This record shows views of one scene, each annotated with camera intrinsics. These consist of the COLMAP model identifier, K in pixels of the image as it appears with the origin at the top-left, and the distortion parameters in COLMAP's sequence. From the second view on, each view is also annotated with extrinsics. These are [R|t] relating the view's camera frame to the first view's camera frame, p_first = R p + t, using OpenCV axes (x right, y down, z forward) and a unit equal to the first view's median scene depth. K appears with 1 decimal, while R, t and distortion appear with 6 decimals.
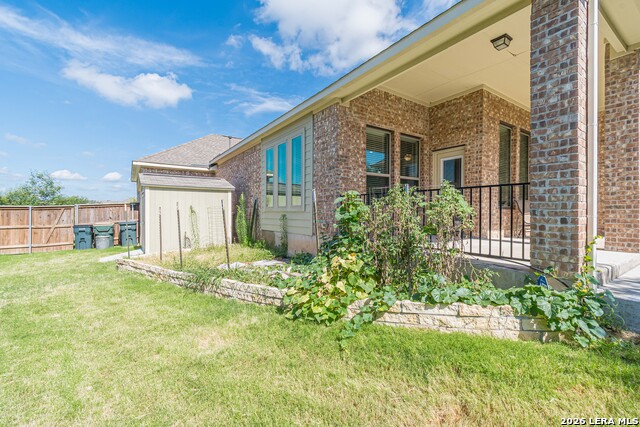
lens RADIAL K [[283.9, 0, 323.0], [0, 283.9, 210.2], [0, 0, 1]] dist [0.000041, 0.000069]
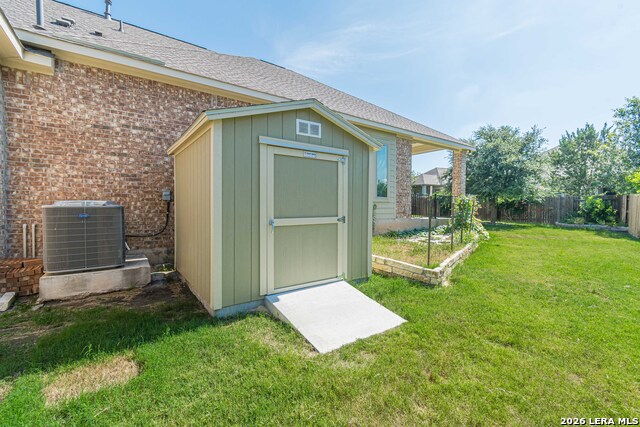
lens RADIAL K [[283.9, 0, 319.7], [0, 283.9, 211.2], [0, 0, 1]] dist [0.000041, 0.000069]
pose [[-0.031057, -0.015432, 0.999398, -1.450064], [-0.012579, 0.999808, 0.015047, 0.032500], [-0.999438, -0.012104, -0.031246, 1.388177]]
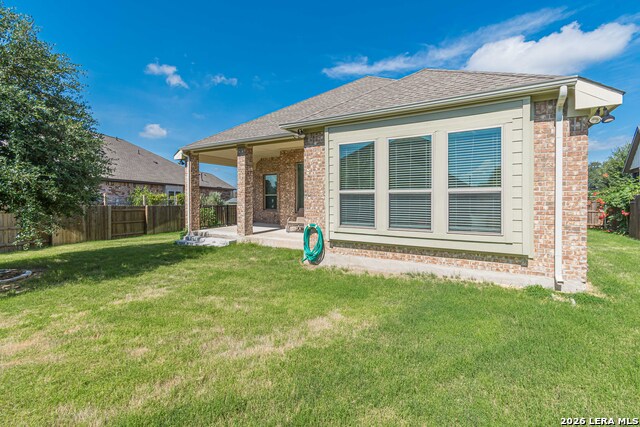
lens RADIAL K [[283.9, 0, 320.8], [0, 283.9, 203.0], [0, 0, 1]] dist [0.000041, 0.000069]
pose [[0.436083, 0.009055, -0.899861, 2.287196], [0.014924, 0.999739, 0.017293, -0.094237], [0.899783, -0.020971, 0.435834, 0.380772]]
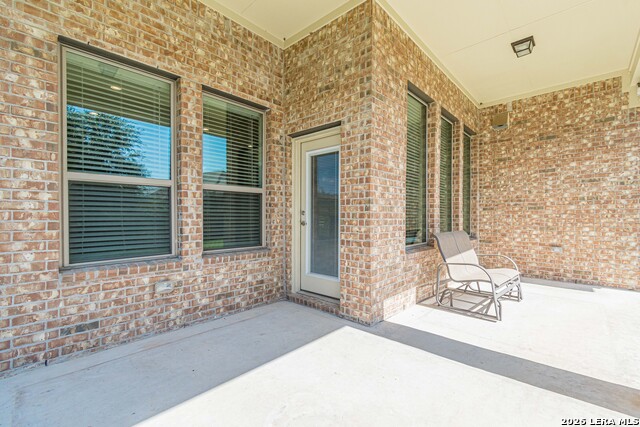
lens RADIAL K [[283.9, 0, 326.2], [0, 283.9, 218.1], [0, 0, 1]] dist [0.000041, 0.000069]
pose [[0.971006, -0.007471, 0.238937, 0.357663], [0.003143, 0.999824, 0.018487, -0.077583], [-0.239033, -0.017200, 0.970859, 0.535717]]
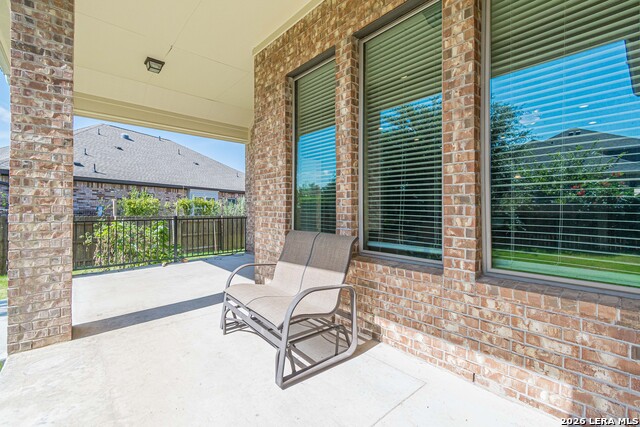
lens RADIAL K [[283.9, 0, 324.4], [0, 283.9, 206.9], [0, 0, 1]] dist [0.000041, 0.000069]
pose [[0.148399, -0.014317, -0.988824, 1.159018], [0.015436, 0.999807, -0.012159, -0.067833], [0.988807, -0.013459, 0.148592, 0.999412]]
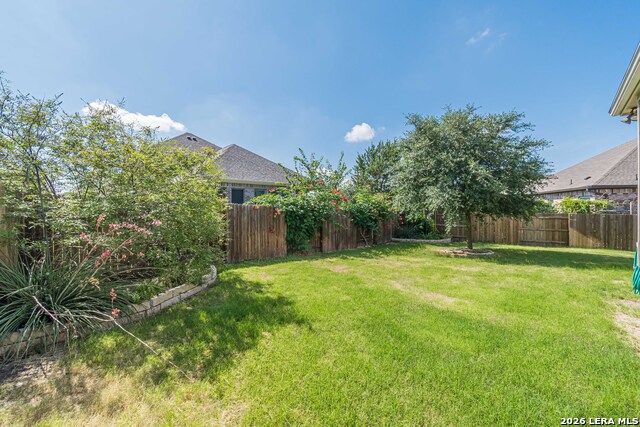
lens RADIAL K [[283.9, 0, 318.9], [0, 283.9, 213.8], [0, 0, 1]] dist [0.000041, 0.000069]
pose [[-0.969203, 0.003395, -0.246238, 2.311326], [0.004901, 0.999973, -0.005505, -0.069320], [0.246212, -0.006543, -0.969194, 1.266555]]
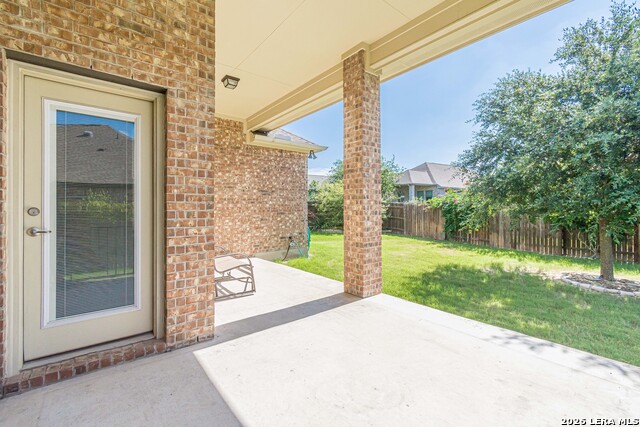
lens RADIAL K [[283.9, 0, 320.3], [0, 283.9, 209.0], [0, 0, 1]] dist [0.000041, 0.000069]
pose [[-0.089196, -0.004704, 0.996003, 0.123994], [-0.006989, 0.999967, 0.004096, -0.083352], [-0.995990, -0.006595, -0.089226, 0.829741]]
